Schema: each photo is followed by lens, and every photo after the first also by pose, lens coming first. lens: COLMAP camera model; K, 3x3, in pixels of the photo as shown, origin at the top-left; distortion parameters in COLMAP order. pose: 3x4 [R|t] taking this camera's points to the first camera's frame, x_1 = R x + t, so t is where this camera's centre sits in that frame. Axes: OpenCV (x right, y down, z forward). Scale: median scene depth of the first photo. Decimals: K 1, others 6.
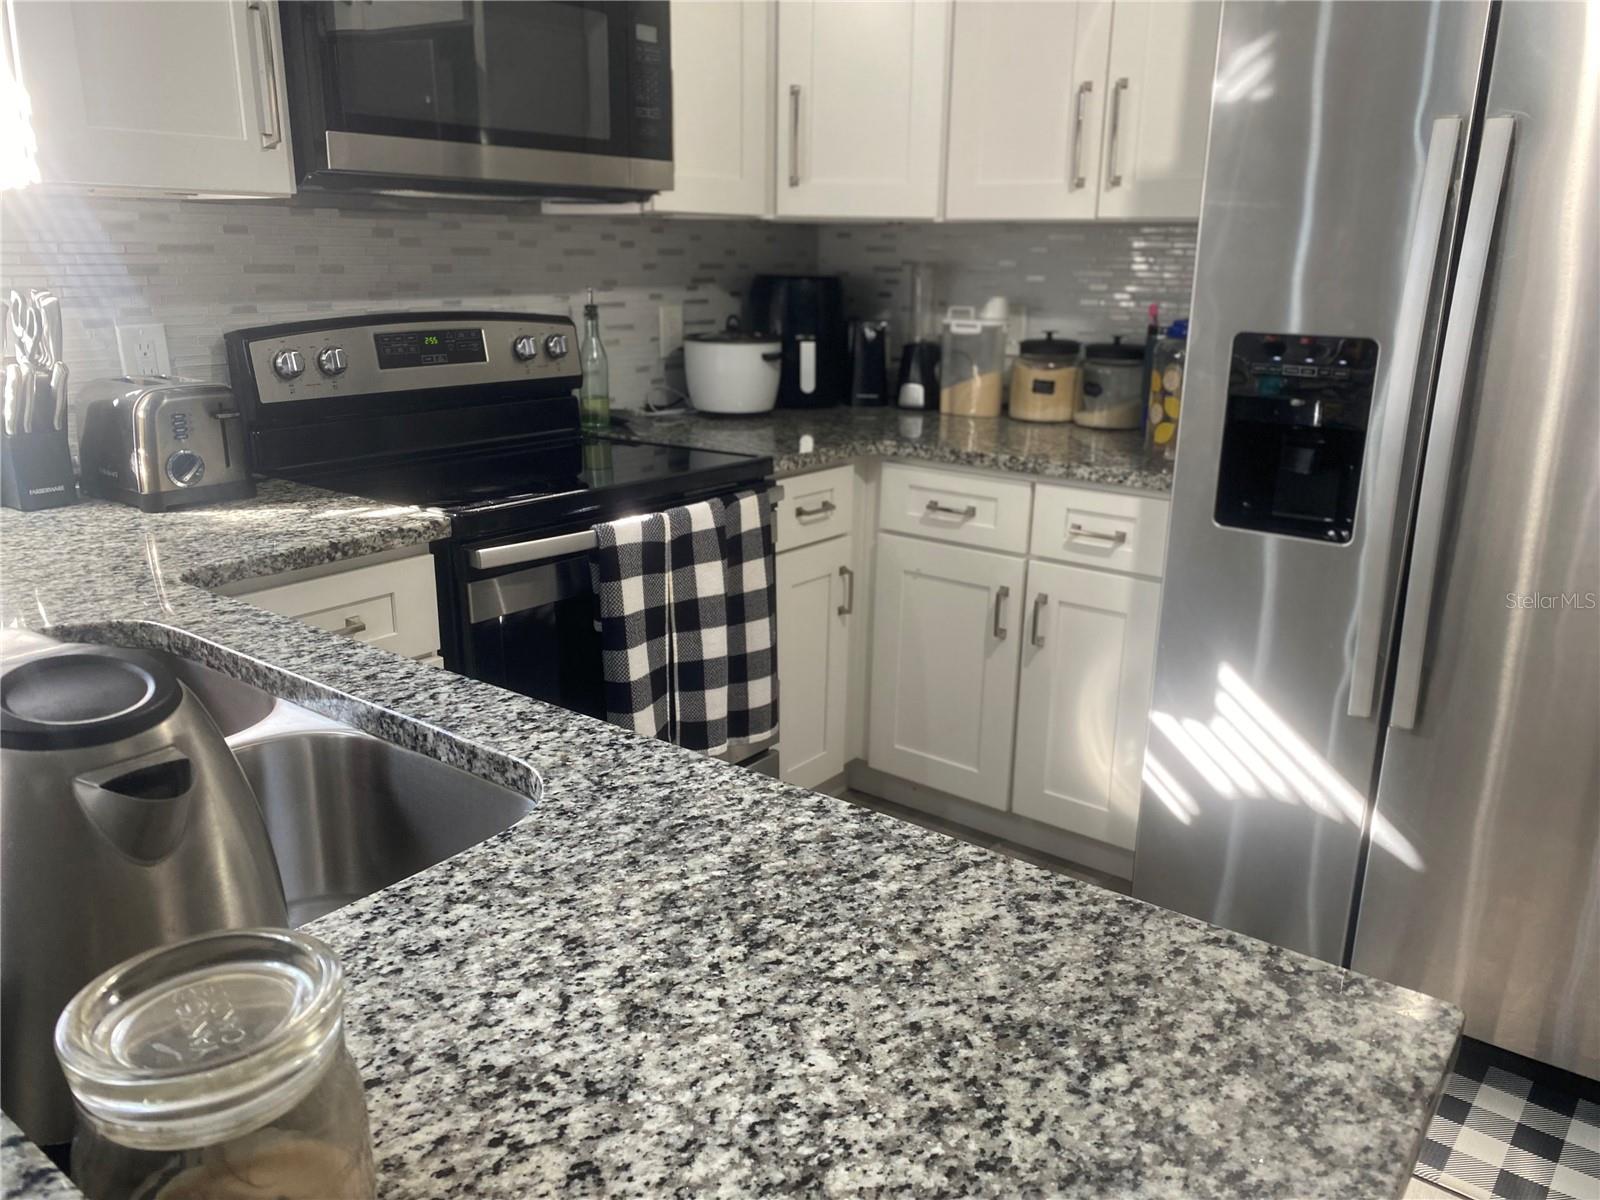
lens RADIAL K [[1220.0, 0, 771.4], [0, 1220.0, 619.9], [0, 0, 1]] dist [0.065902, -0.076398]
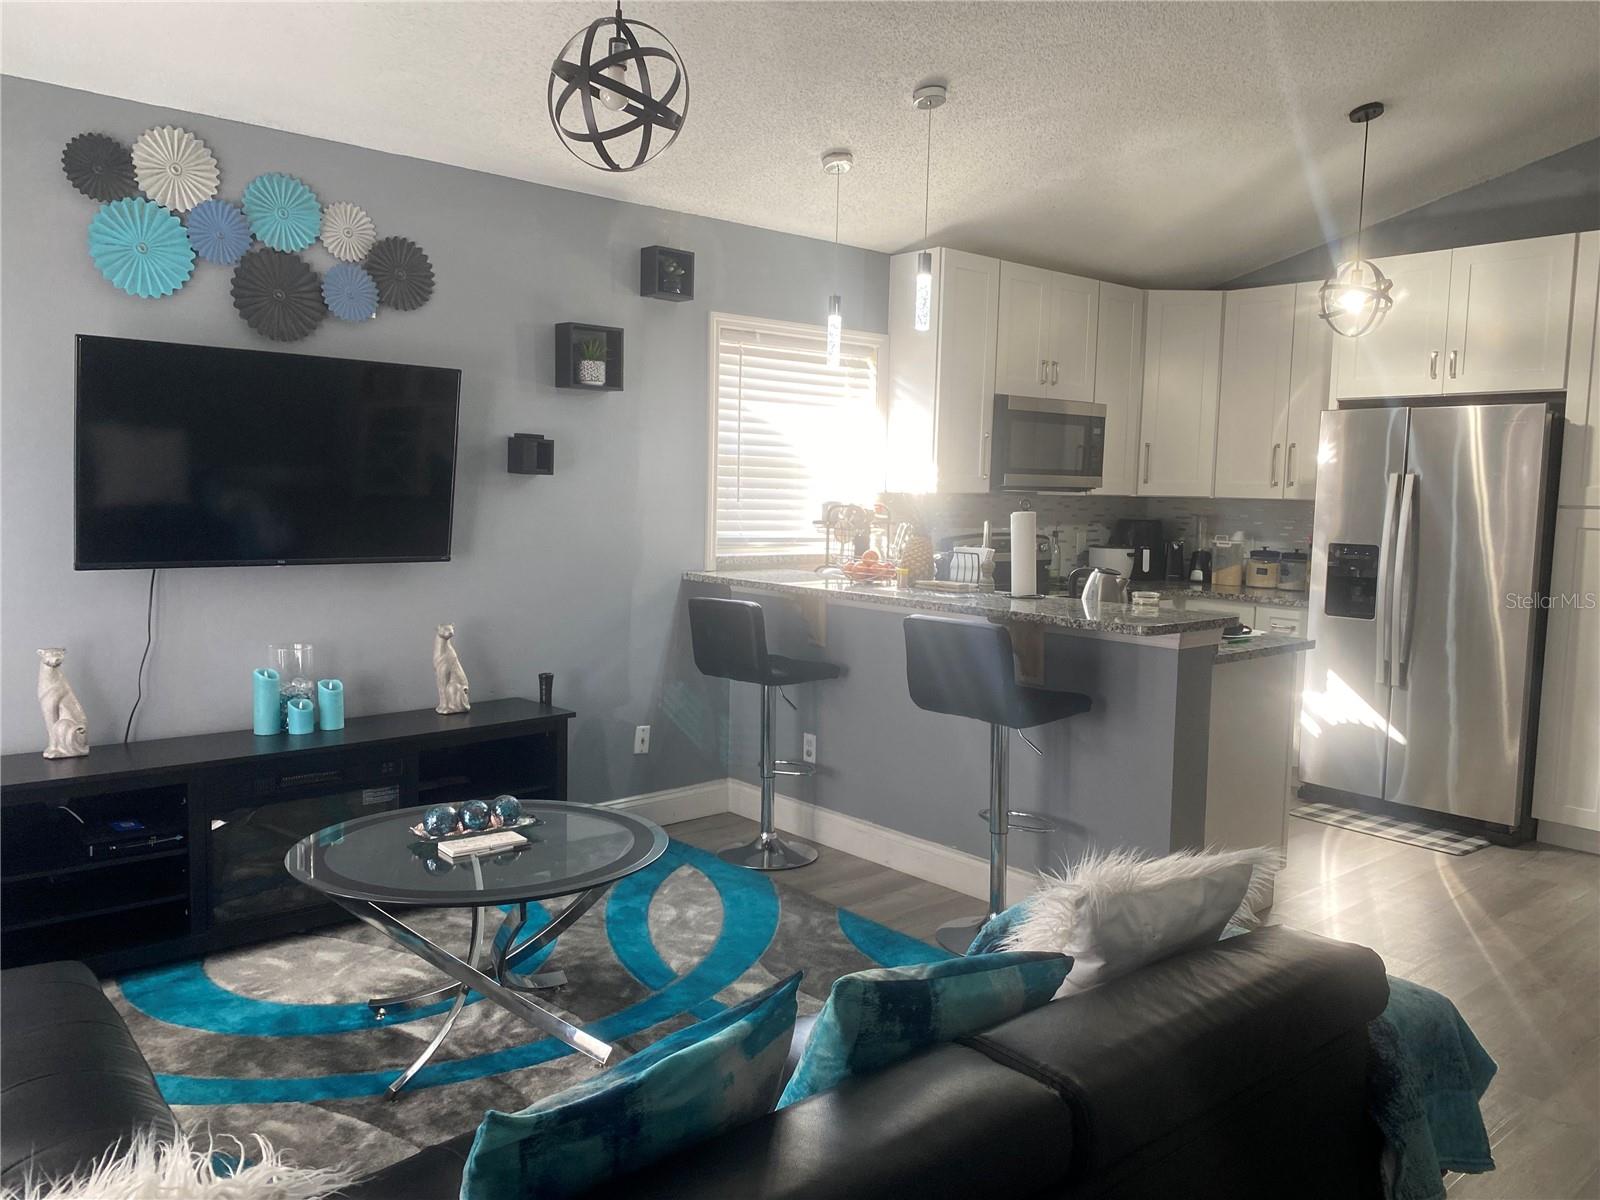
lens RADIAL K [[1220.0, 0, 771.4], [0, 1220.0, 619.9], [0, 0, 1]] dist [0.065902, -0.076398]
pose [[0.978558, 0.033179, -0.203283, -0.180600], [-0.071335, 0.980454, -0.183362, 0.353715], [0.193226, 0.193931, 0.961797, -1.238615]]
